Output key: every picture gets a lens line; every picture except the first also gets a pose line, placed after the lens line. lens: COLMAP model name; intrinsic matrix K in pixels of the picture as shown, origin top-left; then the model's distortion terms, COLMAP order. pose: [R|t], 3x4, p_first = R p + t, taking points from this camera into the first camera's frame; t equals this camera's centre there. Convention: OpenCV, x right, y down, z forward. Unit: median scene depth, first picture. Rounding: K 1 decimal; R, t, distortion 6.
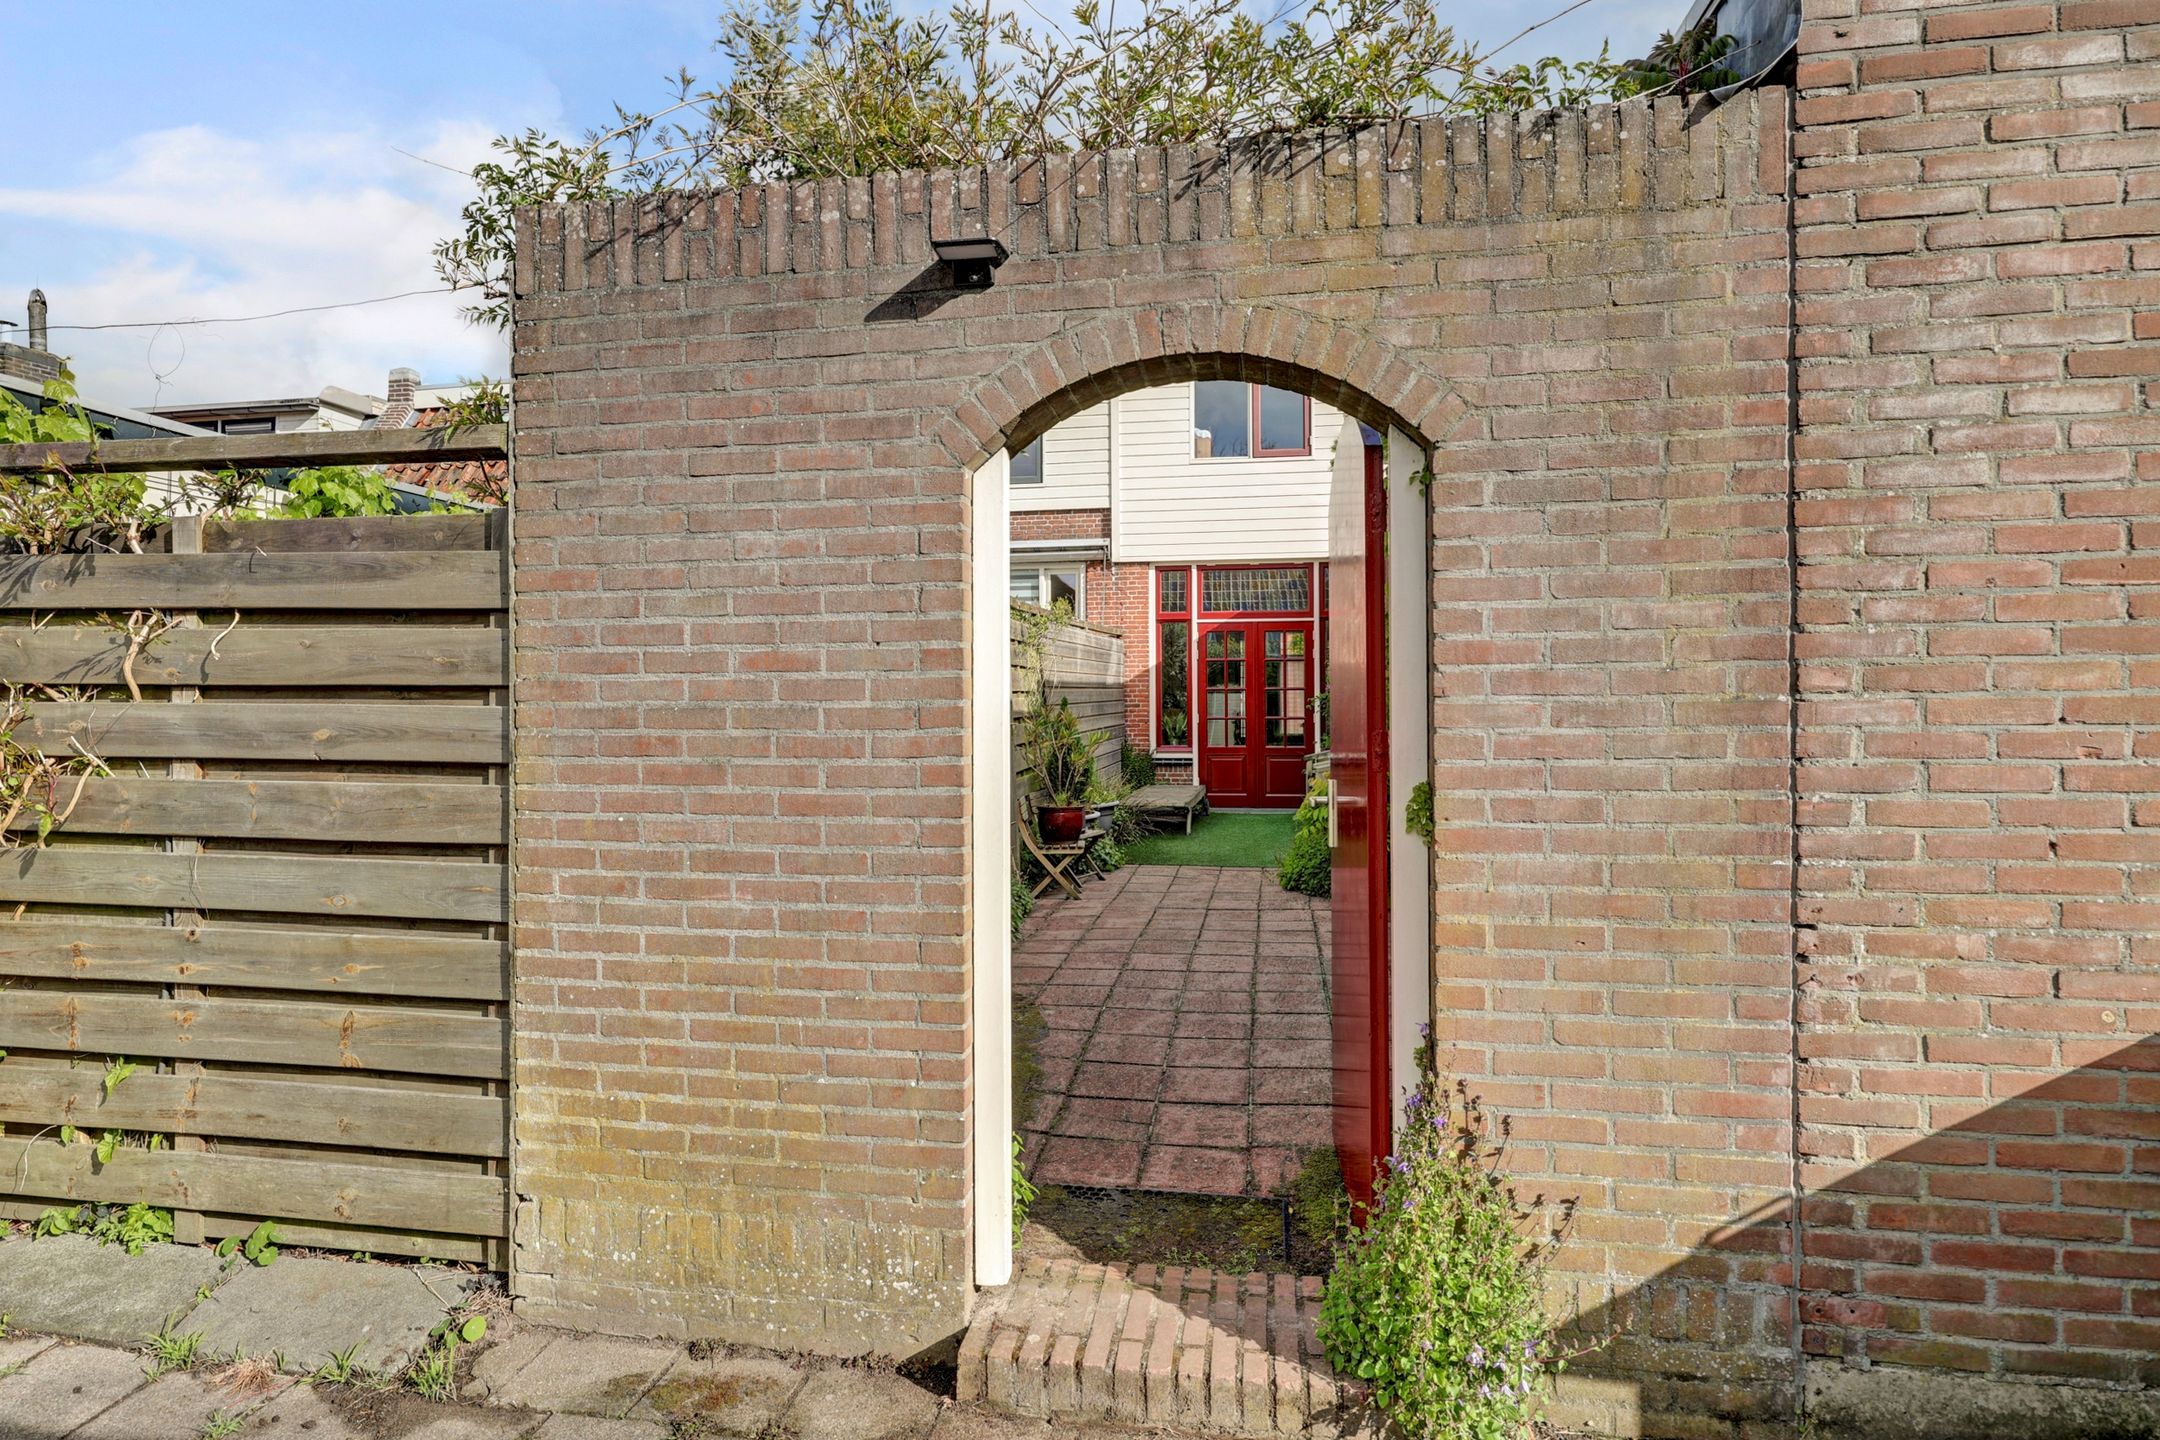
lens RADIAL K [[1097.5, 0, 1054.2], [0, 1097.5, 707.4], [0, 0, 1]] dist [-0.001327, -0.000219]
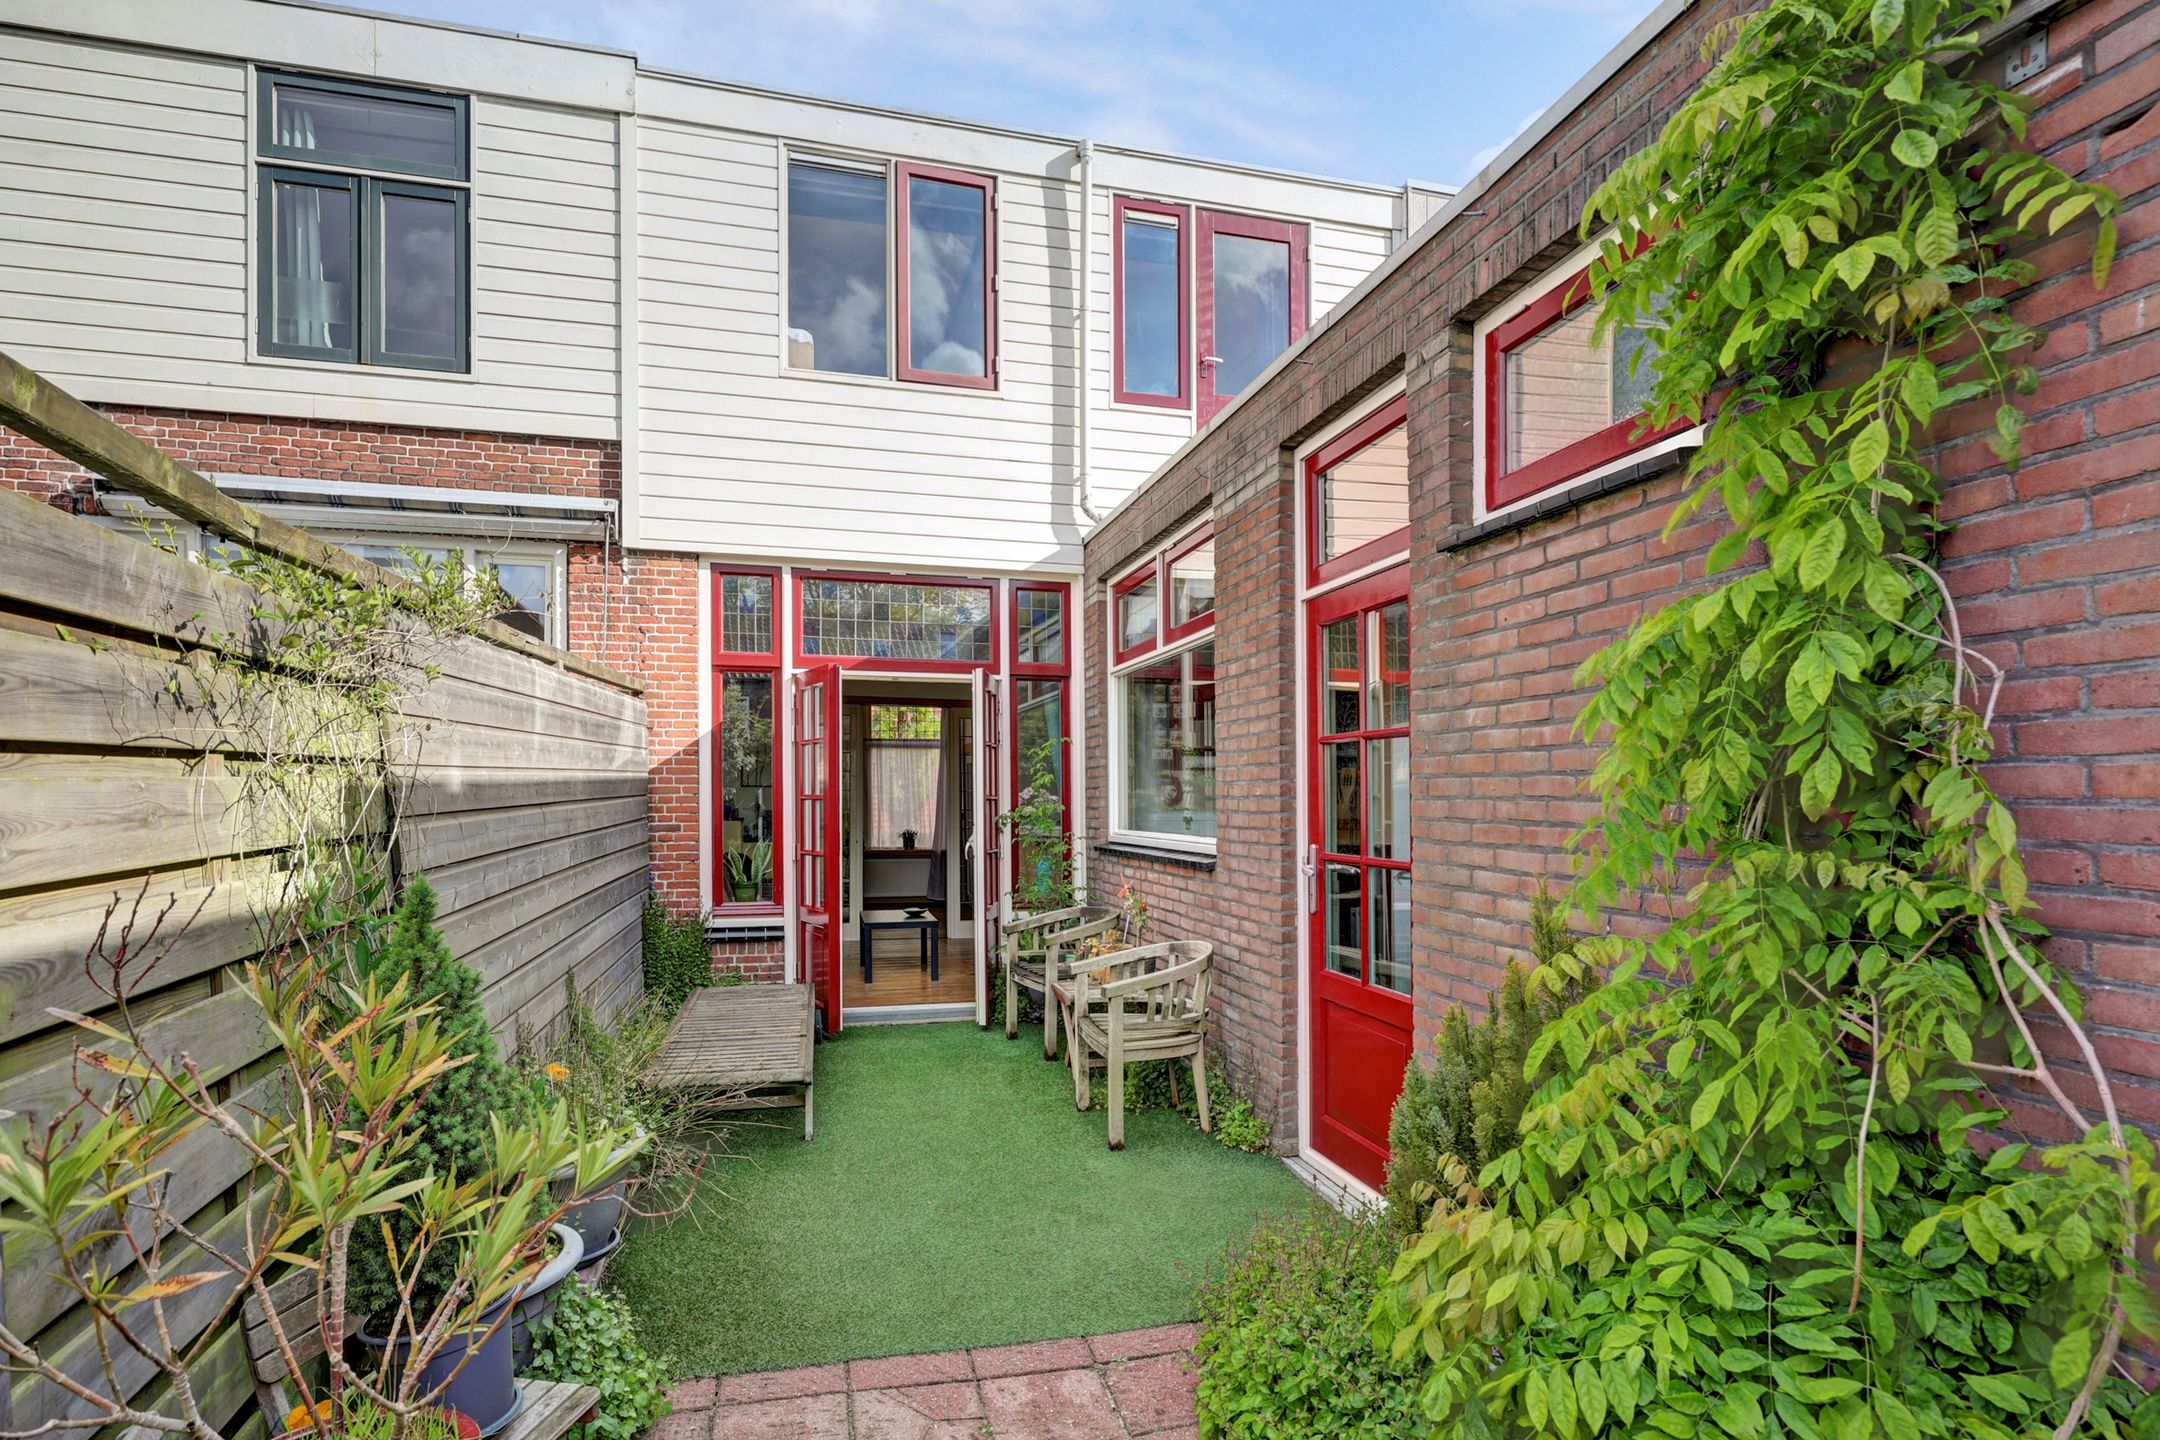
lens RADIAL K [[1124.9, 0, 1080.0], [0, 1124.9, 801.2], [0, 0, 1]] dist [-0.003379, -0.000776]
pose [[0.904730, 0.001654, 0.425982, 0.119341], [-0.004768, 0.999969, 0.006244, -0.097864], [-0.425959, -0.007680, 0.904710, 2.298362]]
